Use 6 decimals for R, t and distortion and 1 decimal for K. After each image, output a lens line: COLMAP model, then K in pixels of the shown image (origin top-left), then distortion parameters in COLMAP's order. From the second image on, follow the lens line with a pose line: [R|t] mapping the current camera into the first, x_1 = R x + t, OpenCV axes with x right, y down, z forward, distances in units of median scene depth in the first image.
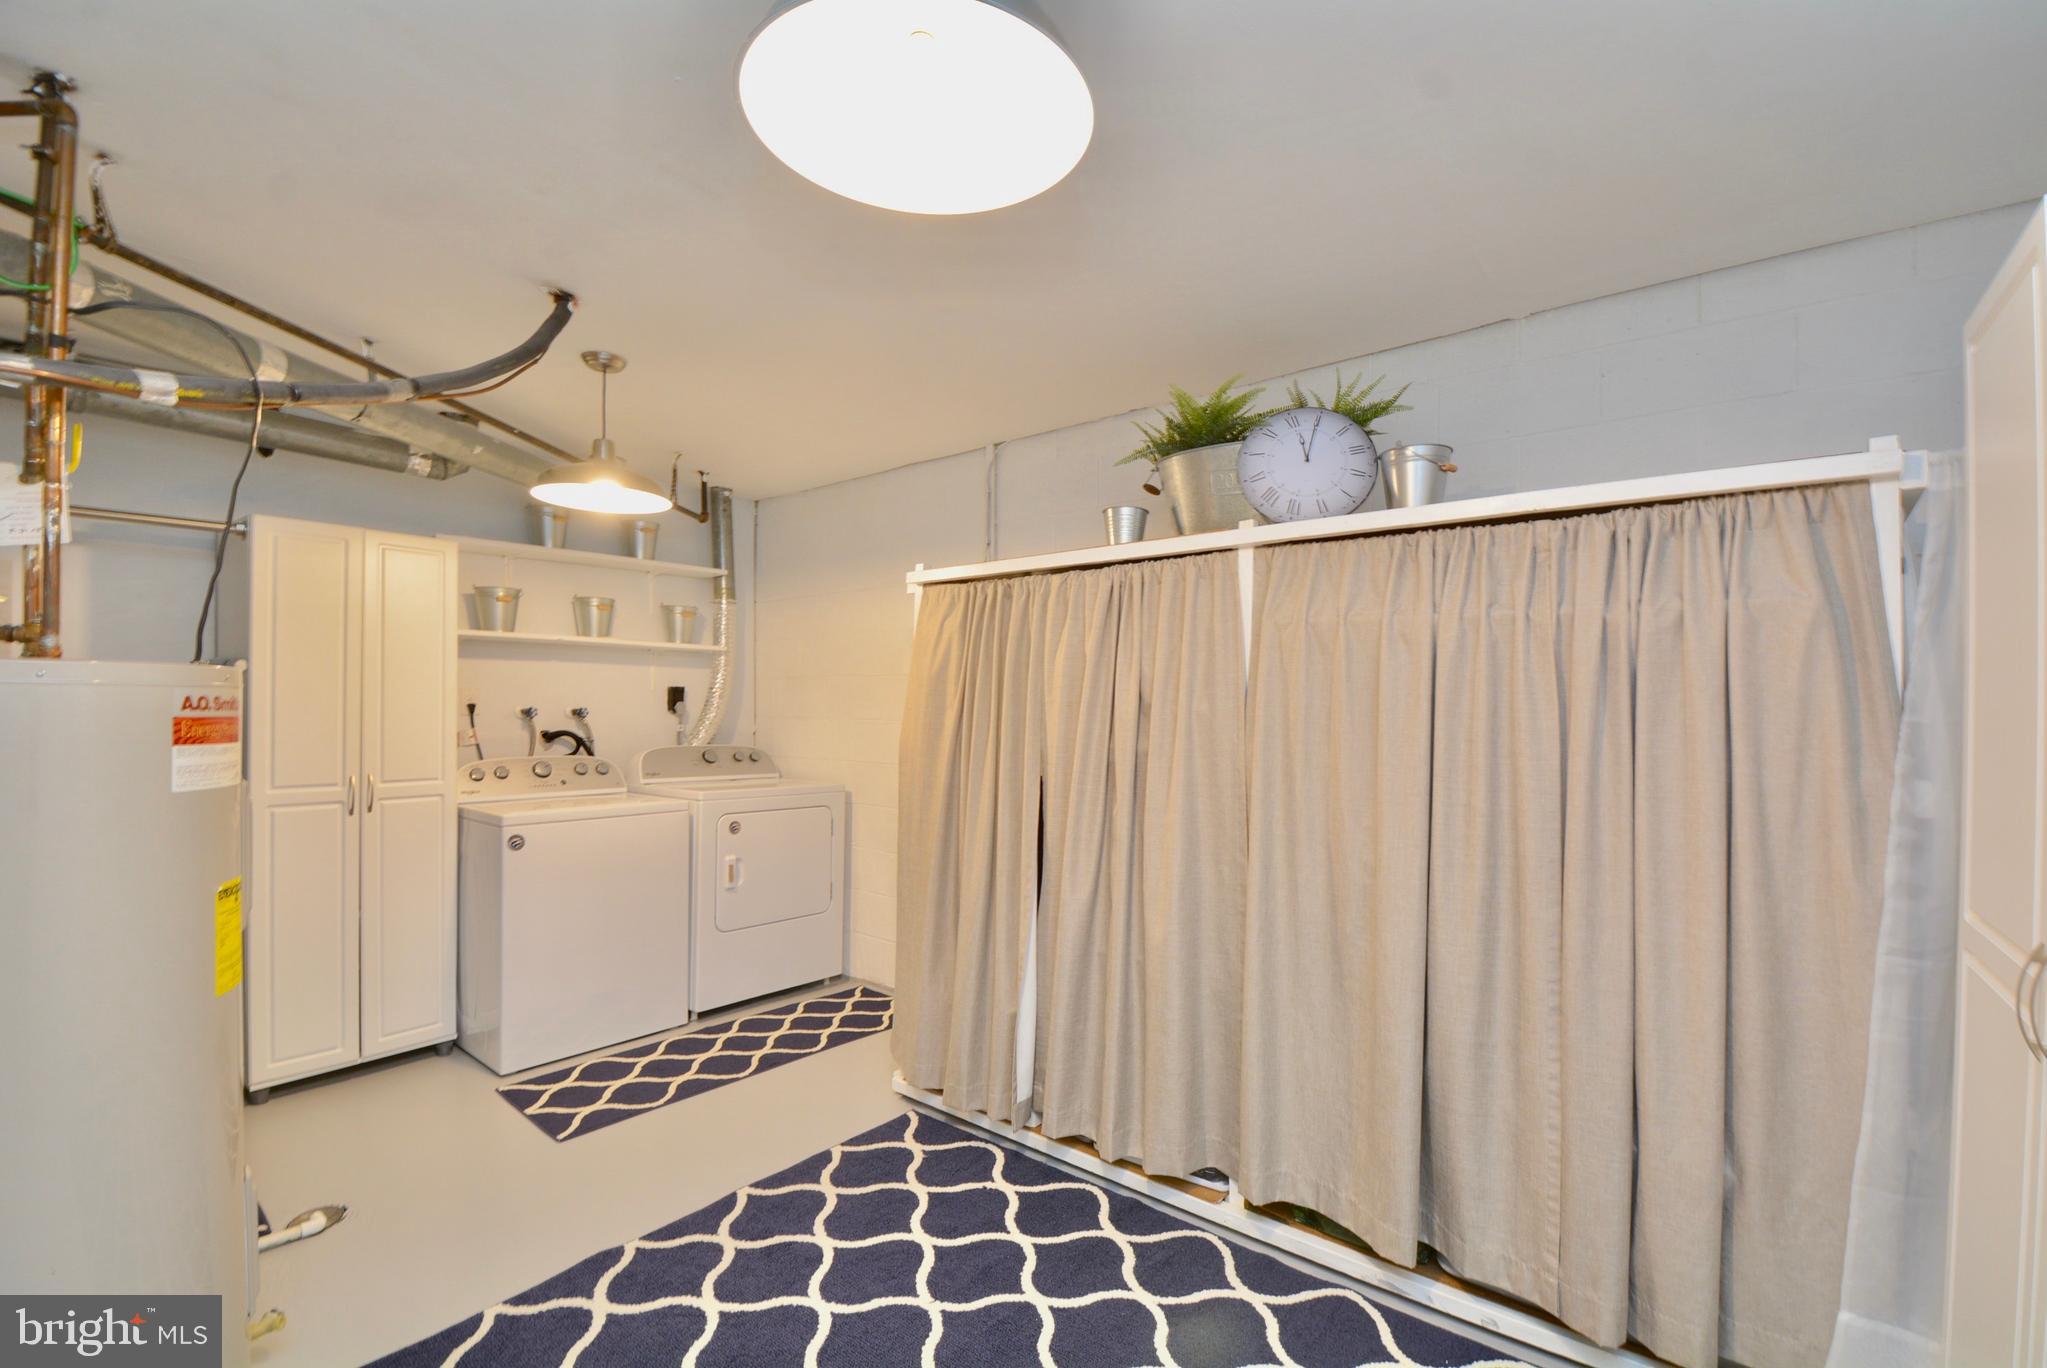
lens RADIAL K [[894.8, 0, 1048.6], [0, 894.8, 708.4], [0, 0, 1]] dist [0.013400, -0.023707]
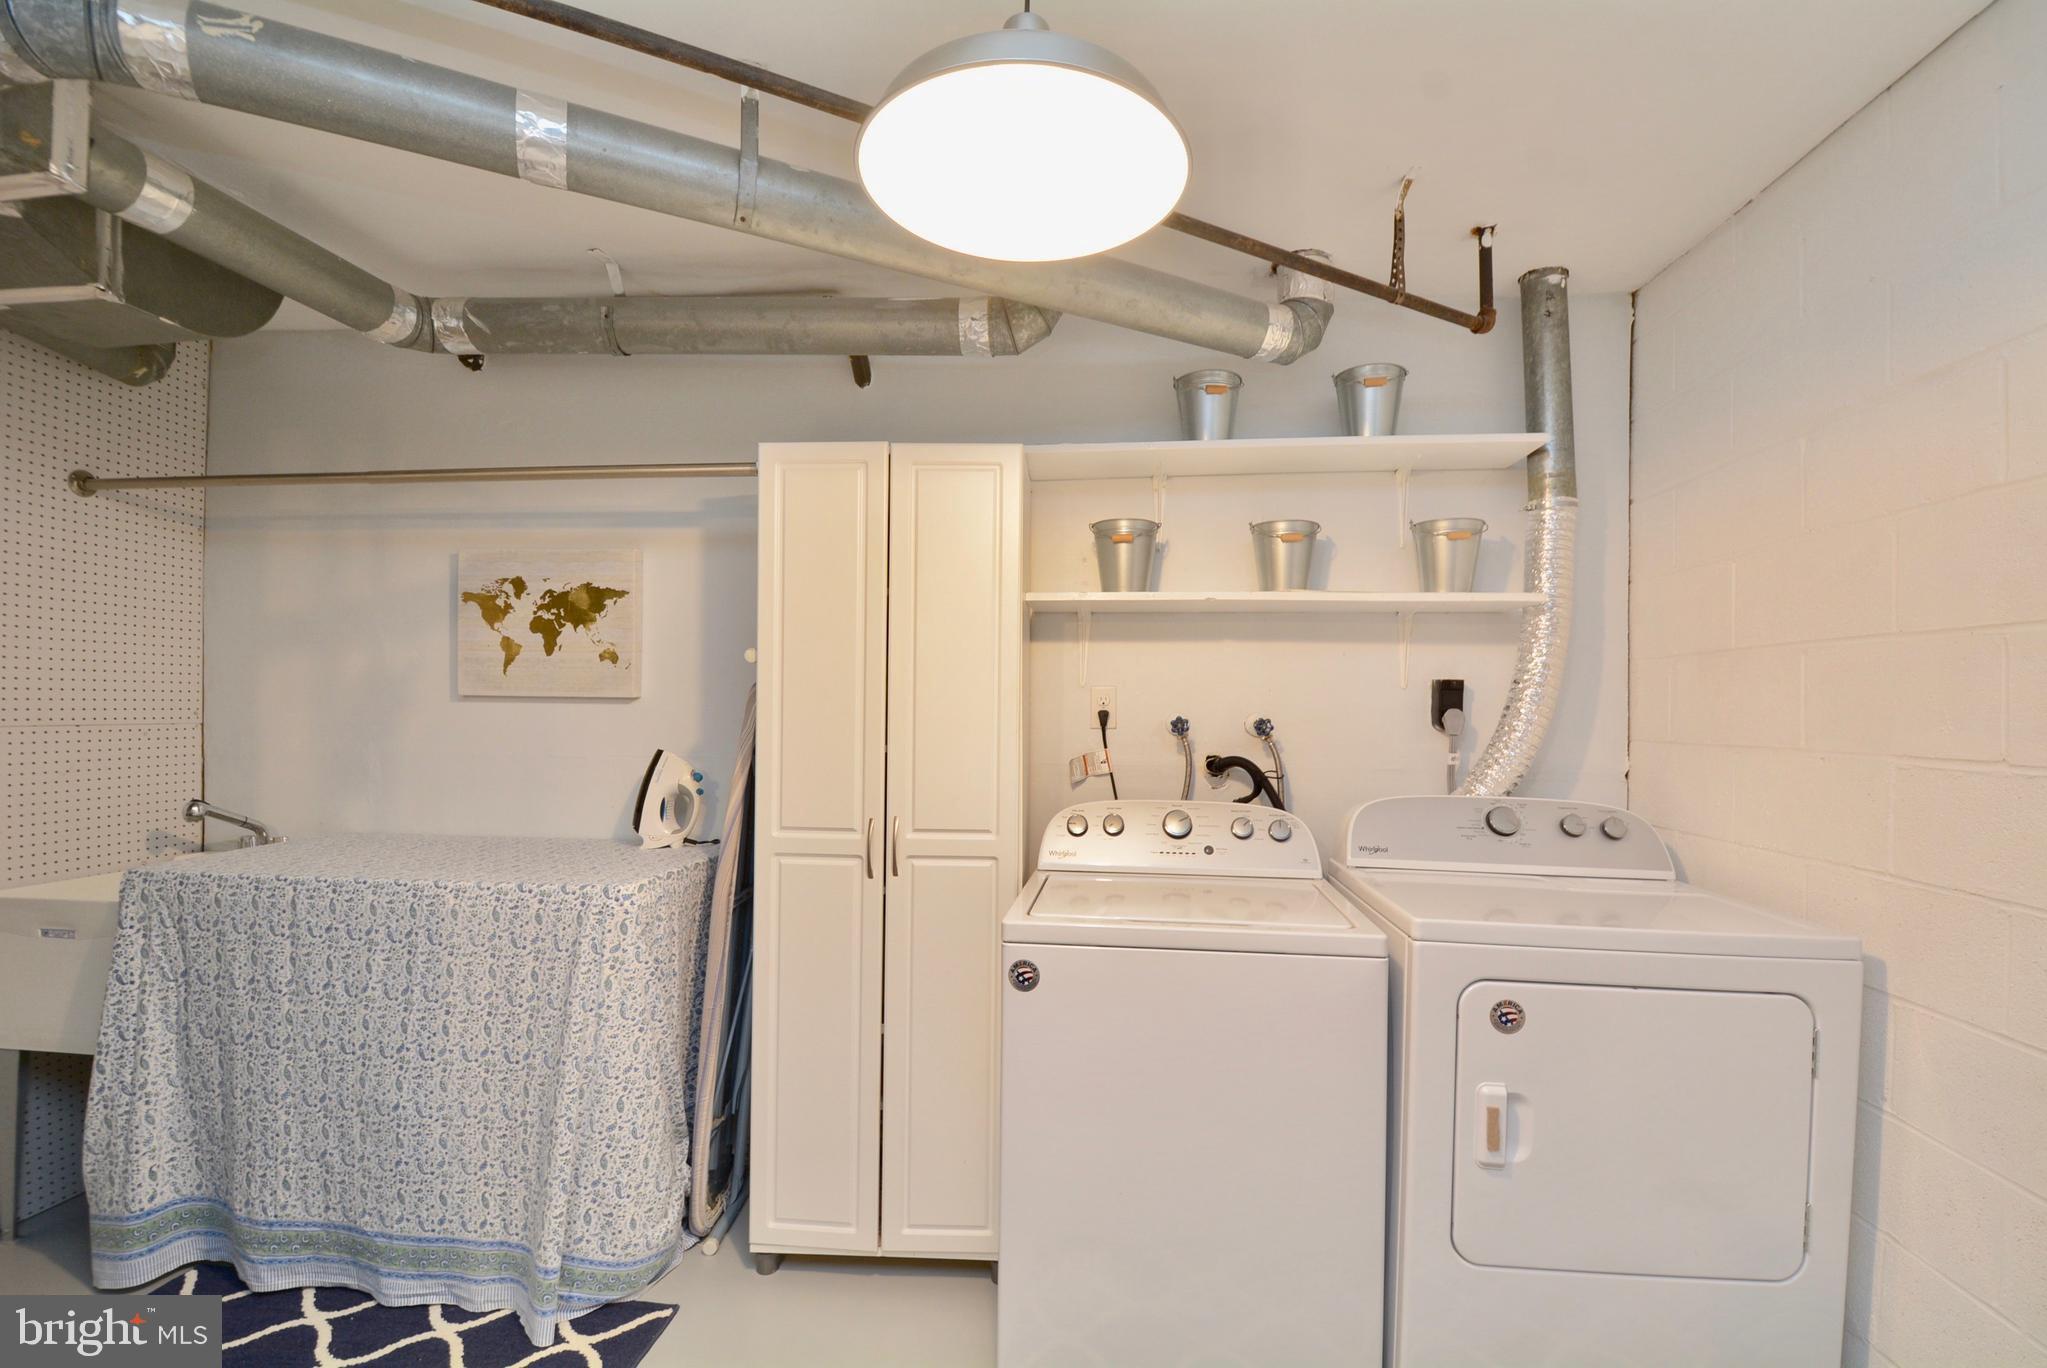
lens RADIAL K [[894.8, 0, 1048.6], [0, 894.8, 708.4], [0, 0, 1]] dist [0.013400, -0.023707]
pose [[0.549111, -0.000829, -0.835749, -0.116870], [-0.008846, 0.999938, -0.006804, -0.001899], [0.835702, 0.011129, 0.549070, 0.564796]]
